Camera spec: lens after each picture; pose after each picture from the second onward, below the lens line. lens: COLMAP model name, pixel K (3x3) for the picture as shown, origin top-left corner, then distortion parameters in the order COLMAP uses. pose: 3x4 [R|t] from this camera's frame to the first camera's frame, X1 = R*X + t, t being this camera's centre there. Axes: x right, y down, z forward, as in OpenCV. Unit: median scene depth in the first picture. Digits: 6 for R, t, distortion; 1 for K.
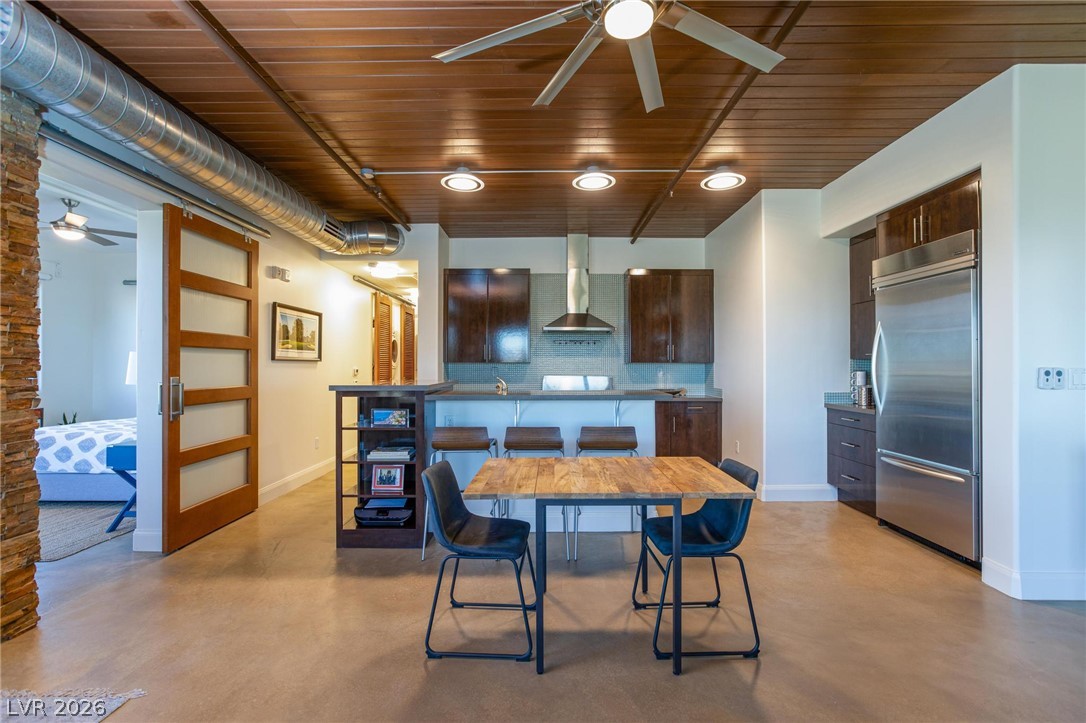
lens RADIAL K [[491.8, 0, 543.0], [0, 491.8, 361.5], [0, 0, 1]] dist [-0.032296, 0.017340]
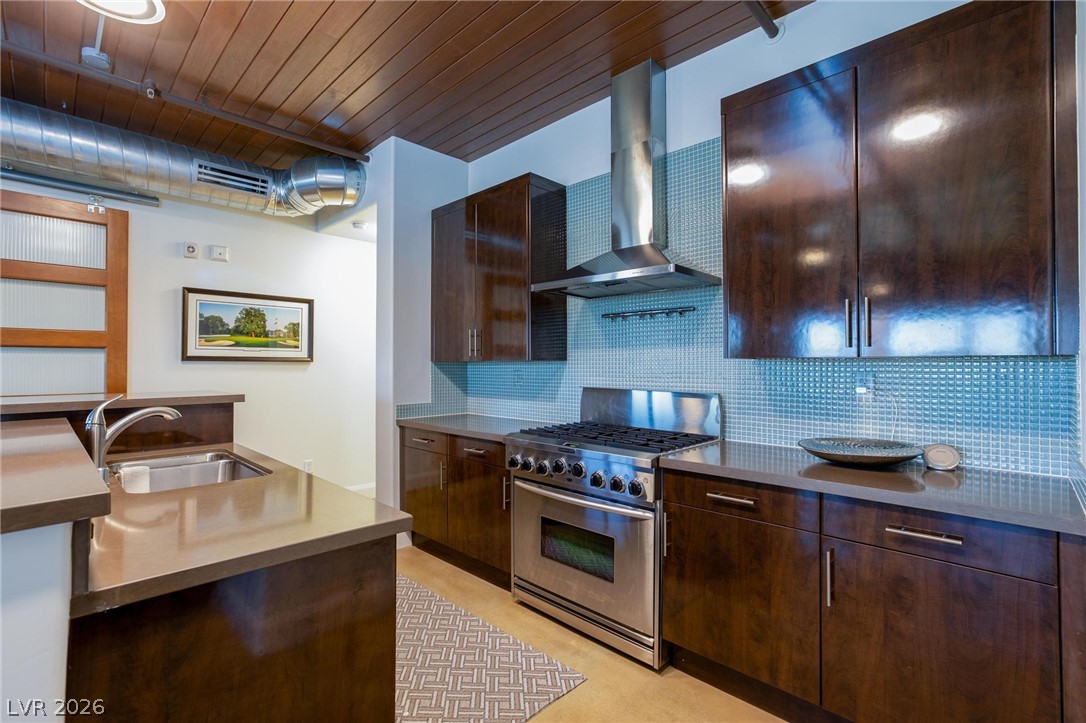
lens RADIAL K [[491.8, 0, 543.0], [0, 491.8, 361.5], [0, 0, 1]] dist [-0.032296, 0.017340]
pose [[0.717415, -0.010392, -0.696568, 0.462708], [0.011472, 0.999929, -0.003104, 0.007943], [0.696551, -0.005764, 0.717484, 0.938098]]
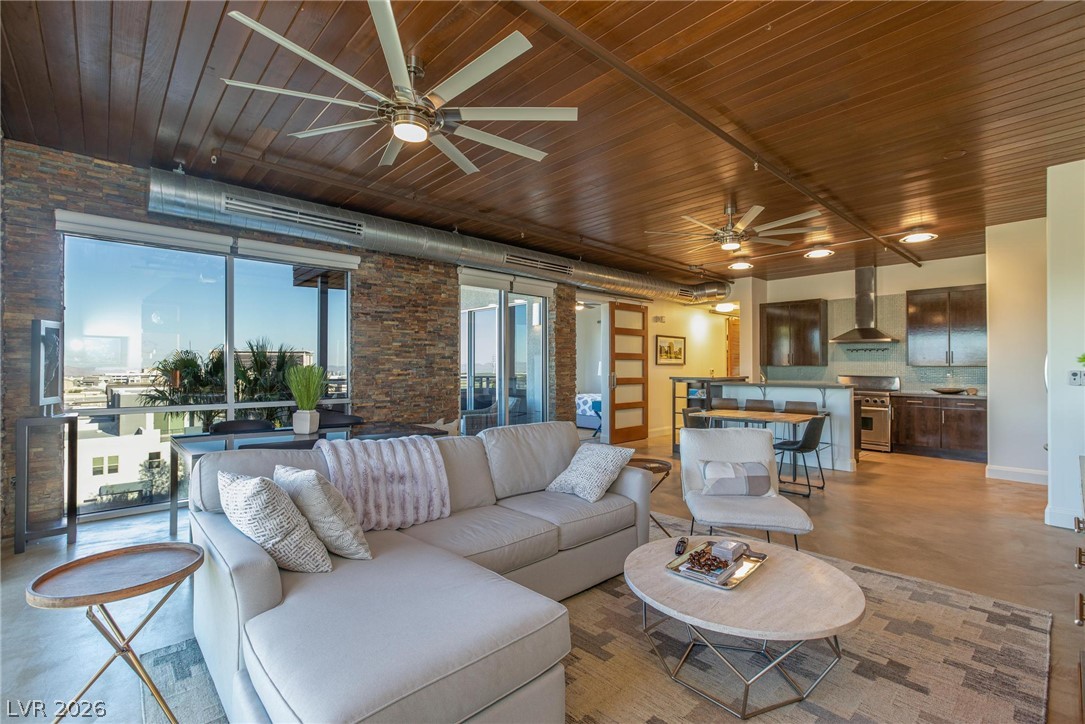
lens RADIAL K [[491.3, 0, 542.5], [0, 491.3, 362.0], [0, 0, 1]] dist [-0.032296, 0.017340]
pose [[0.676045, -0.005004, -0.736843, 0.648512], [0.005073, 0.999985, -0.002137, -0.012258], [0.736843, -0.002293, 0.676060, -0.735439]]
